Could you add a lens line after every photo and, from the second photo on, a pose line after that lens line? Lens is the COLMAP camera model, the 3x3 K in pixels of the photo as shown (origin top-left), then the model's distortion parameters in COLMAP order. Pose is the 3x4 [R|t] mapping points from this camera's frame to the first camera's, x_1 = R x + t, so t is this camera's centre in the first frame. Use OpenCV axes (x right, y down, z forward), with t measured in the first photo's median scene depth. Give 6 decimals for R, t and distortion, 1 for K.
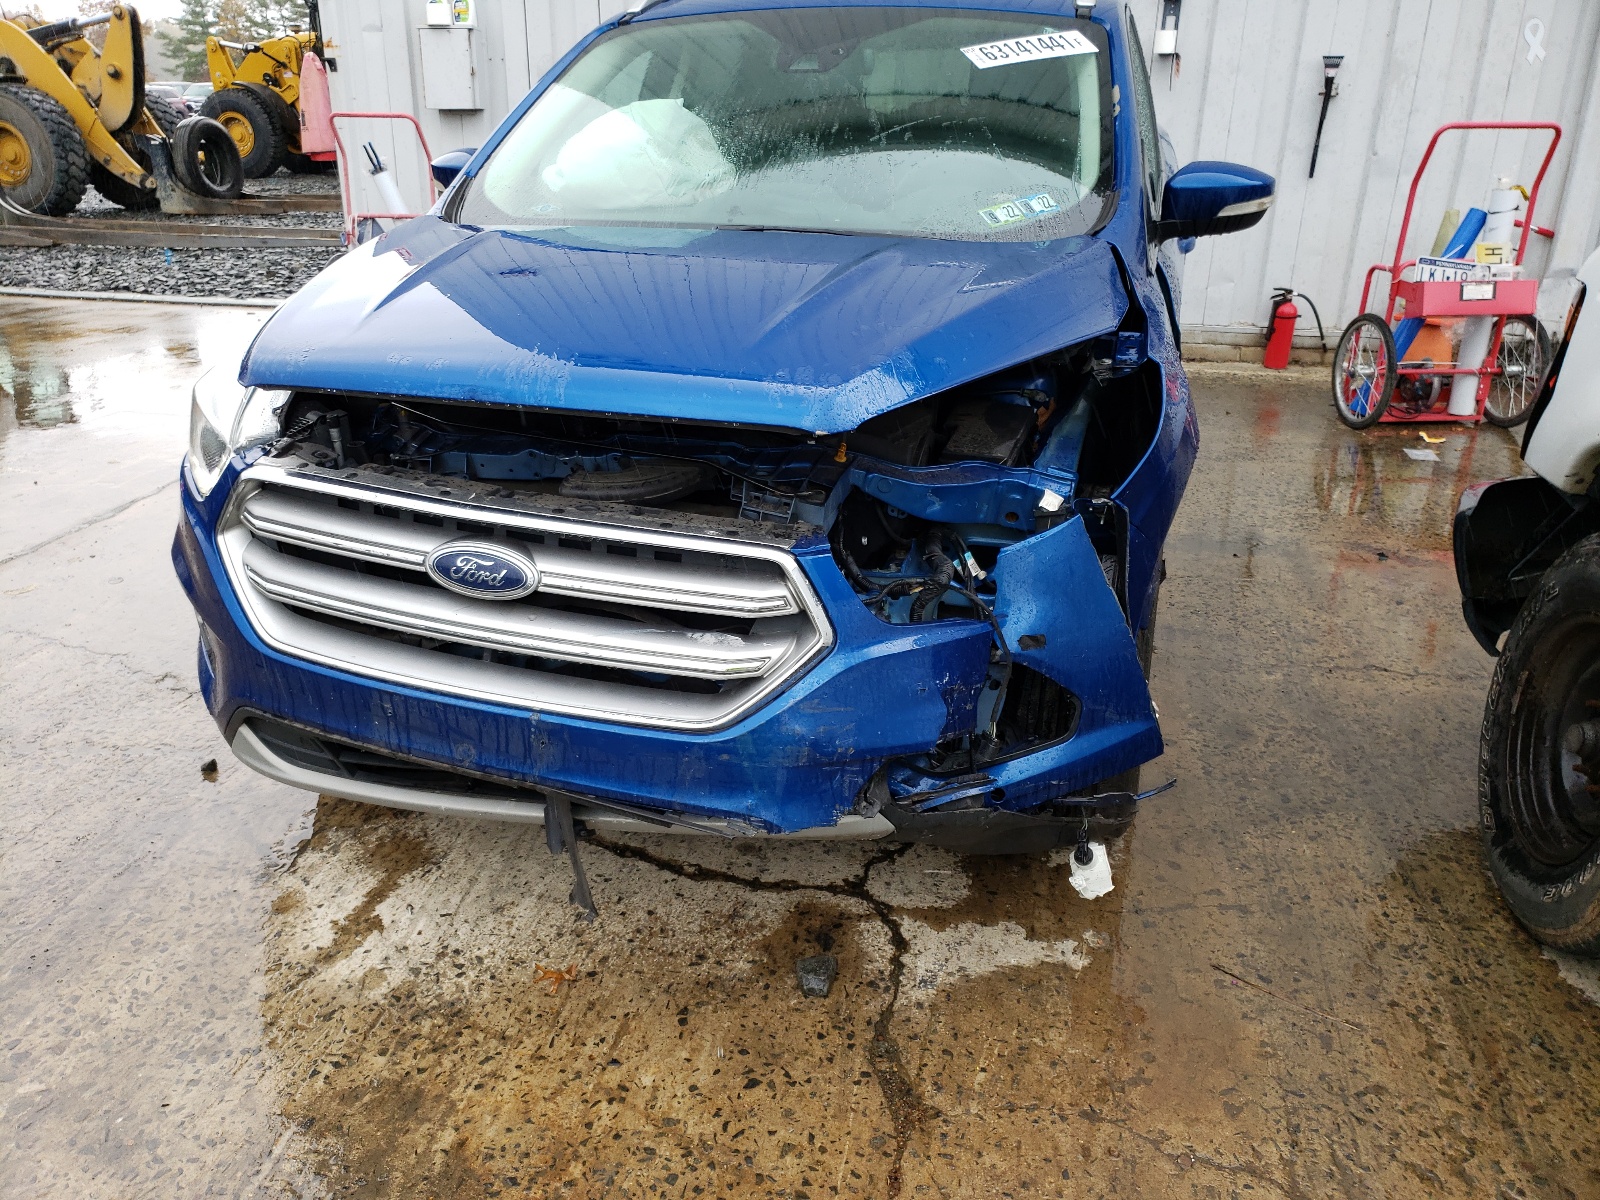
lens RADIAL K [[1277.6, 0, 799.5], [0, 1277.6, 628.0], [0, 0, 1]] dist [0.055262, -0.054159]
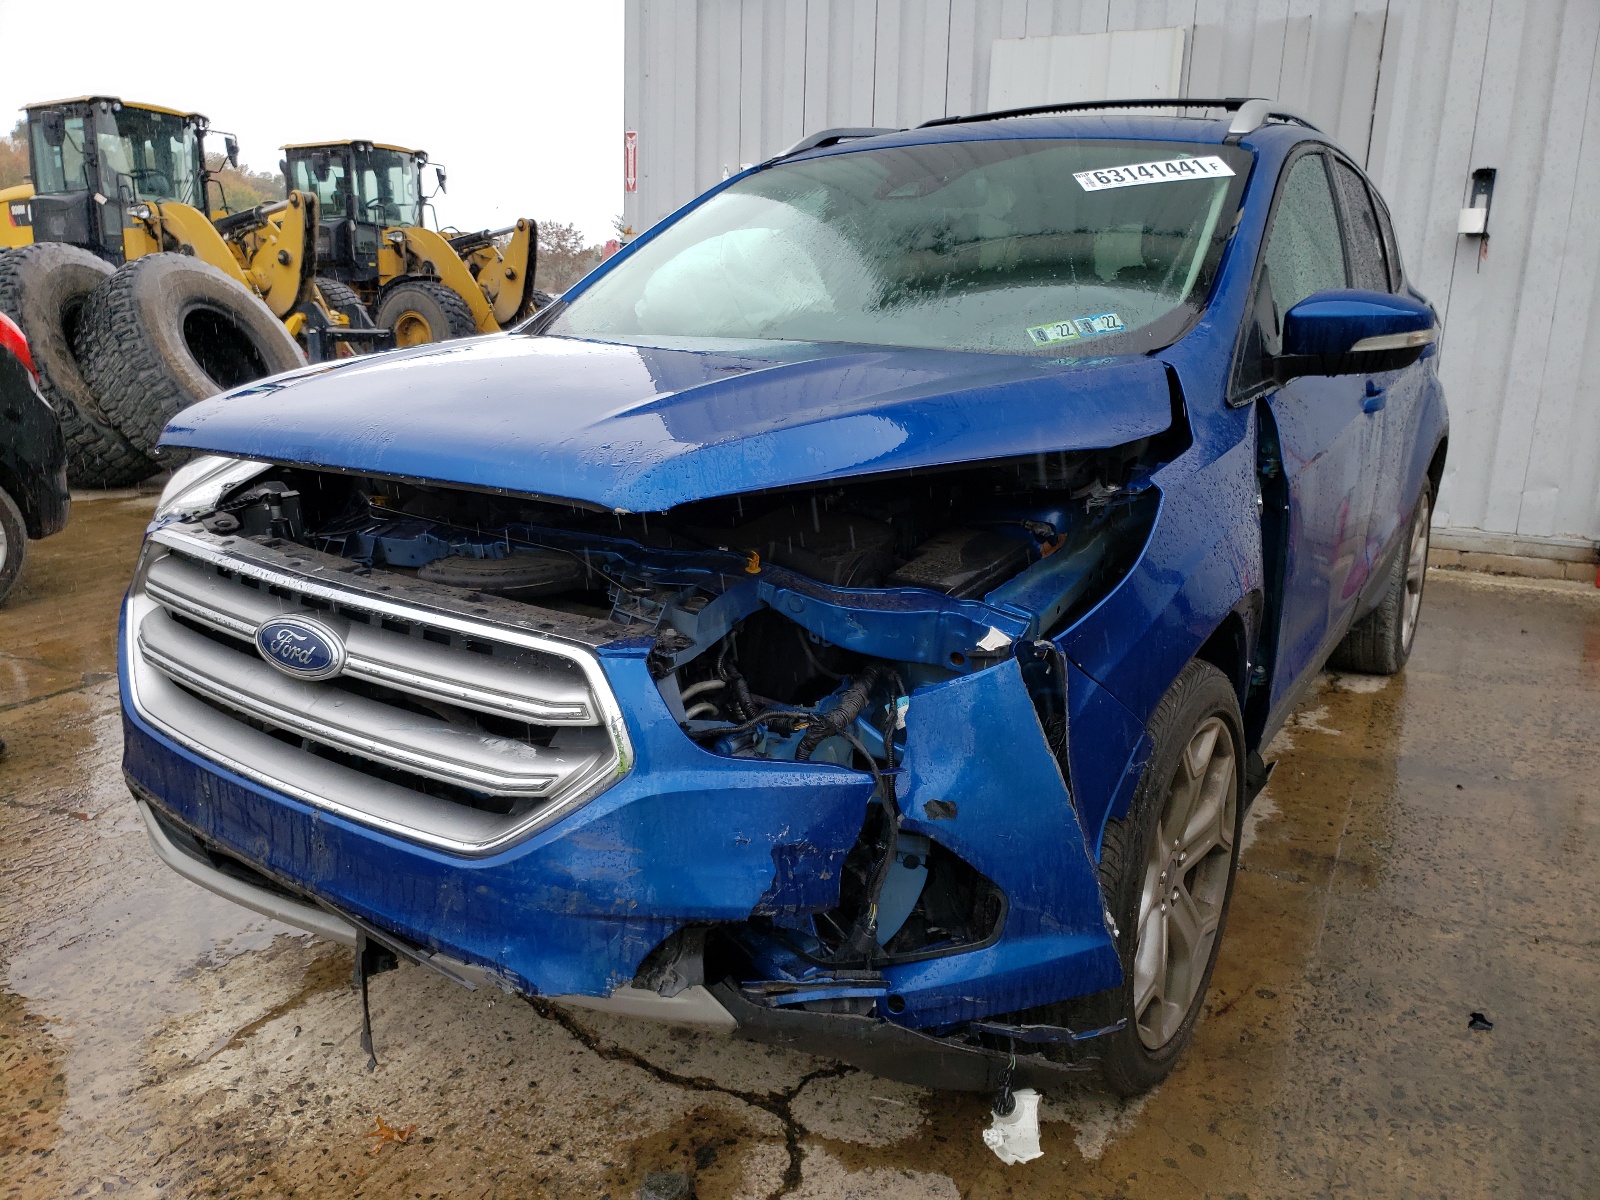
lens RADIAL K [[1277.6, 0, 799.5], [0, 1277.6, 628.0], [0, 0, 1]] dist [0.055262, -0.054159]
pose [[0.956615, 0.084530, -0.278823, 0.296972], [-0.127238, 0.982113, -0.138799, 0.020509], [0.262103, 0.168254, 0.950259, 0.190764]]
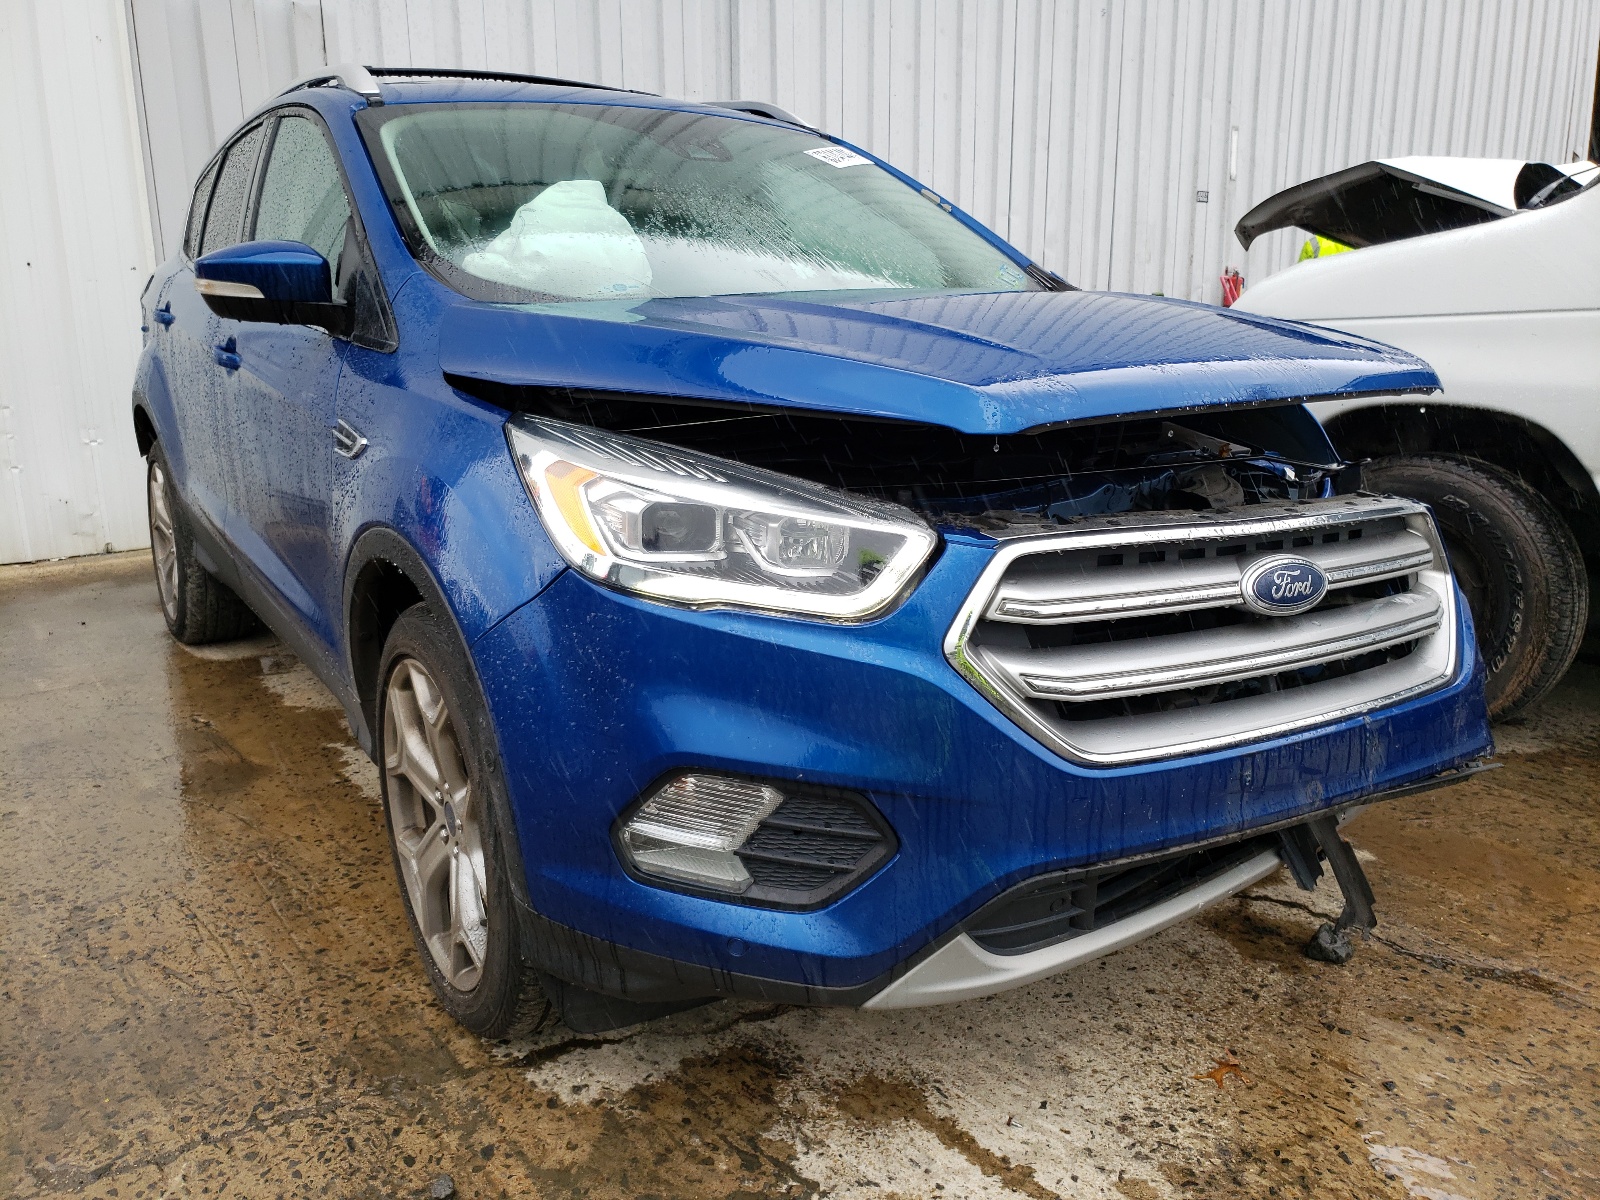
lens RADIAL K [[1277.6, 0, 799.5], [0, 1277.6, 628.0], [0, 0, 1]] dist [0.055262, -0.054159]
pose [[0.633246, -0.227784, 0.739671, -0.967706], [0.334387, 0.942428, 0.003949, -0.113877], [-0.697986, 0.244836, 0.672957, 0.551834]]
